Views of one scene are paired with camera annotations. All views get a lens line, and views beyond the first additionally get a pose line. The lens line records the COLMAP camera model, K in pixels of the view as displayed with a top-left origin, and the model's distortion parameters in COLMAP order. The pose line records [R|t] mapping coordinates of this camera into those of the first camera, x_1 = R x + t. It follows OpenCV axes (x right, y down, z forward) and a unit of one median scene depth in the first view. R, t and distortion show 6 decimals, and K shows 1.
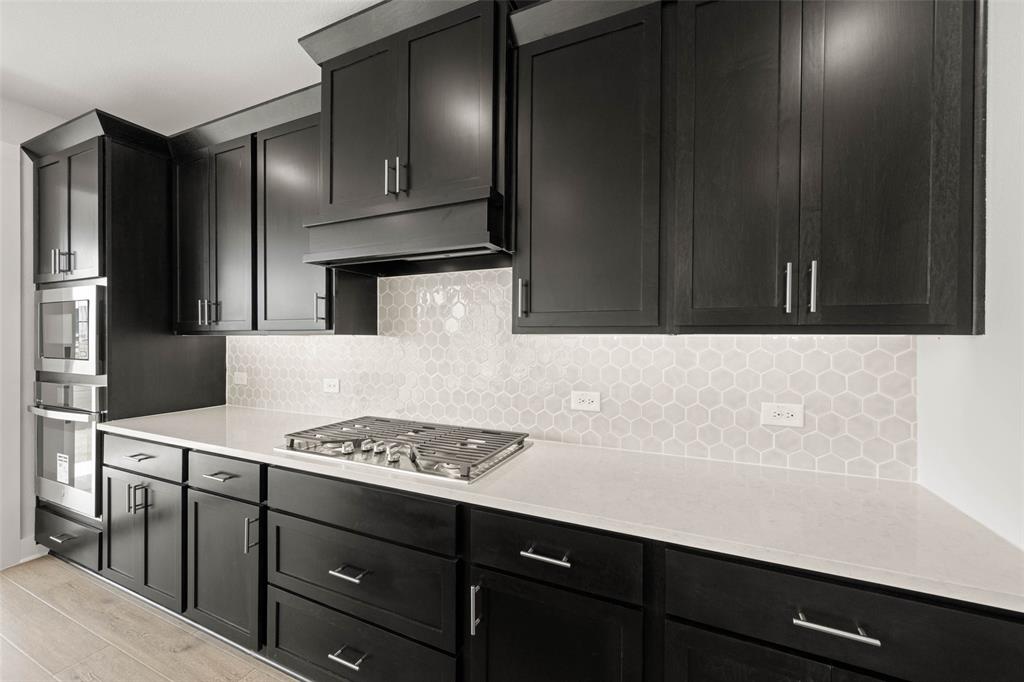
lens RADIAL K [[398.1, 0, 516.2], [0, 398.1, 339.2], [0, 0, 1]] dist [-0.001120, 0.000856]
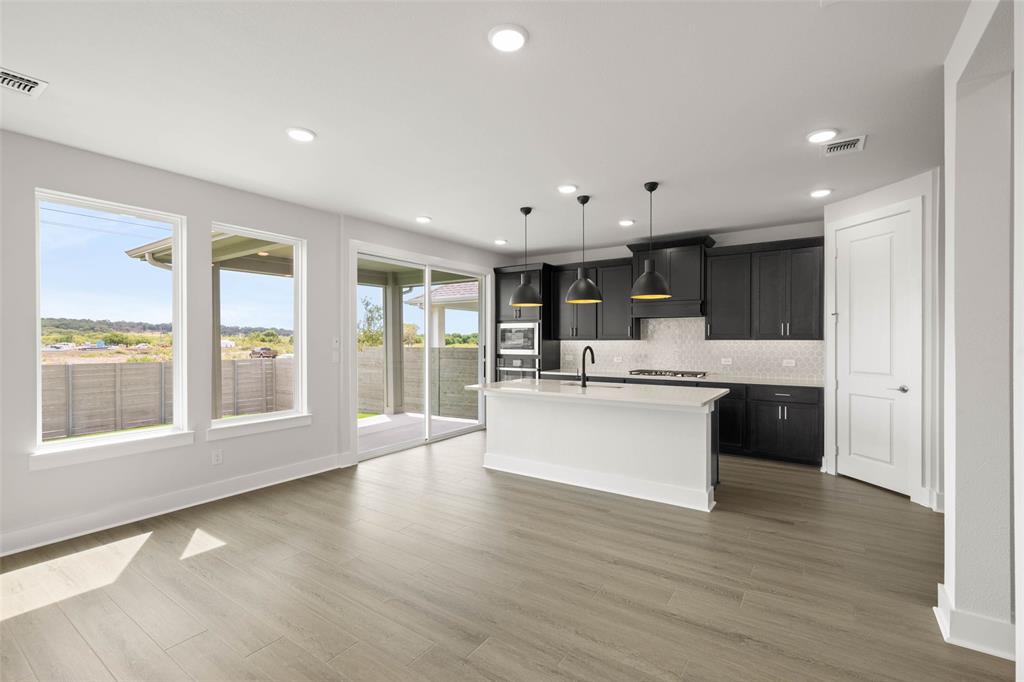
lens RADIAL K [[460.9, 0, 515.2], [0, 460.9, 340.8], [0, 0, 1]] dist [0.001464, -0.001003]
pose [[0.985493, 0.000927, -0.169712, -0.853446], [-0.002350, 0.999964, -0.008186, 0.028052], [0.169698, 0.008466, 0.985460, -2.861111]]
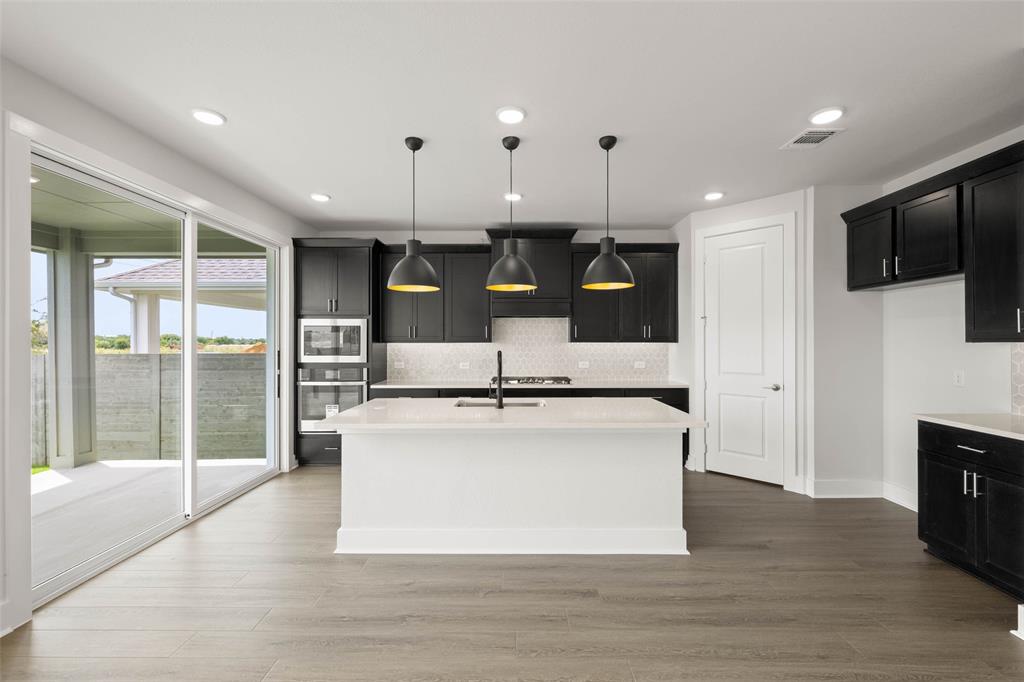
lens RADIAL K [[434.9, 0, 516.8], [0, 434.9, 341.3], [0, 0, 1]] dist [-0.000882, -0.000027]
pose [[0.911808, 0.001438, 0.410614, -1.634924], [0.004091, 0.999912, -0.012586, 0.019693], [-0.410596, 0.013156, 0.911723, -1.770299]]
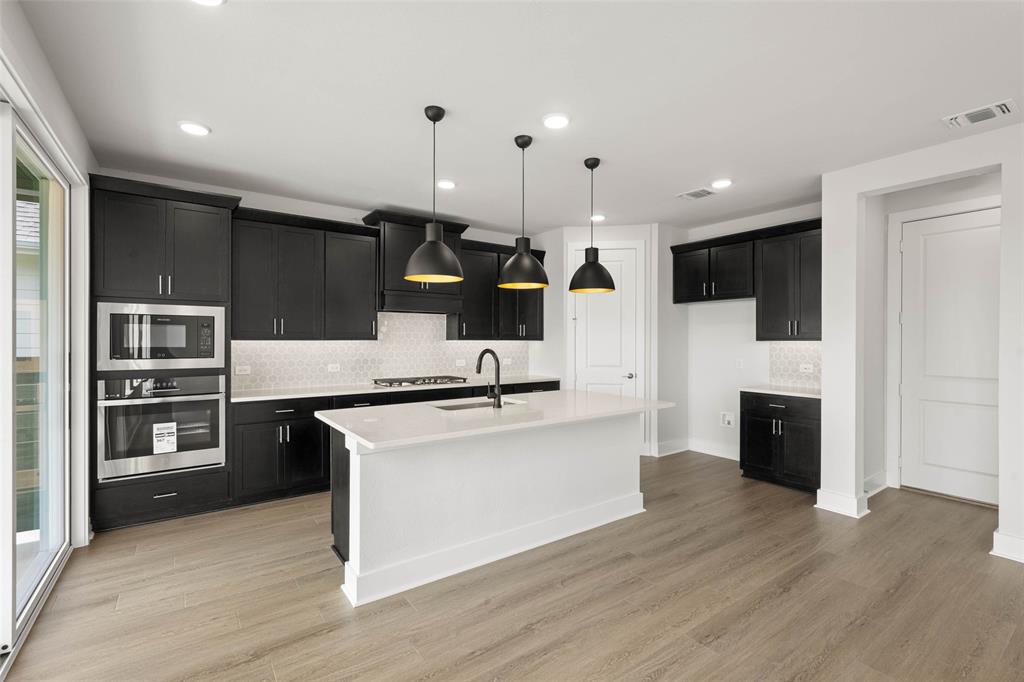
lens RADIAL K [[460.9, 0, 519.5], [0, 460.9, 341.1], [0, 0, 1]] dist [0.001464, -0.001003]
pose [[0.492911, -0.000424, 0.870080, -2.593231], [0.006999, 0.999969, -0.003478, 0.010817], [-0.870052, 0.007804, 0.492899, -1.053055]]
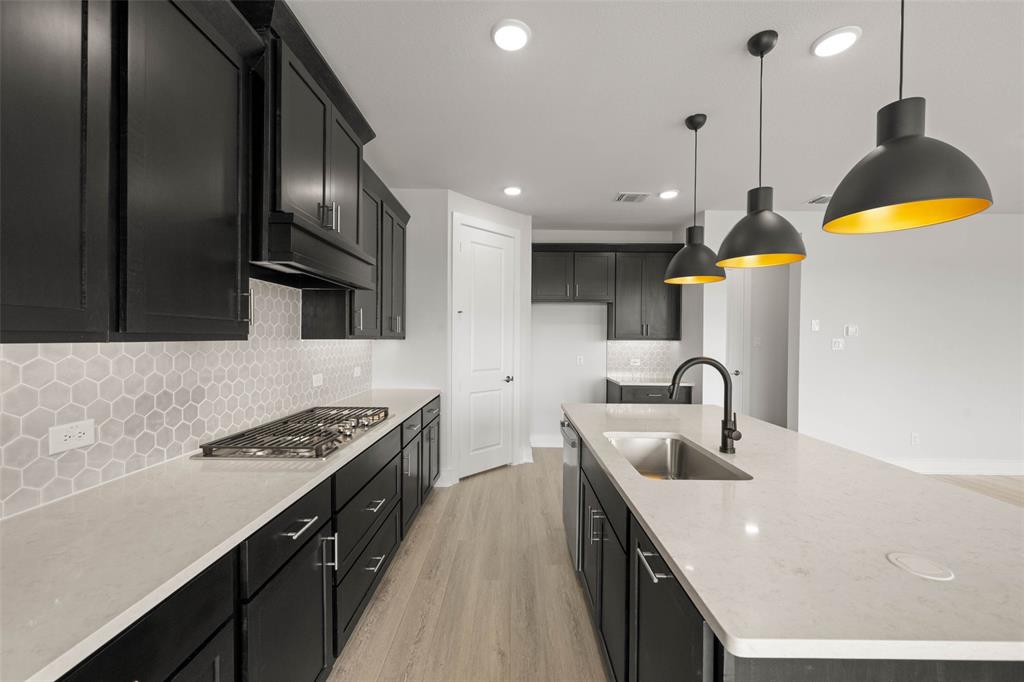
lens RADIAL K [[398.1, 0, 518.4], [0, 398.1, 341.3], [0, 0, 1]] dist [-0.001120, 0.000856]
pose [[-0.421504, -0.003240, 0.906821, -1.639314], [0.007324, 0.999949, 0.006977, -0.007295], [-0.906797, 0.009583, -0.421459, 0.957492]]
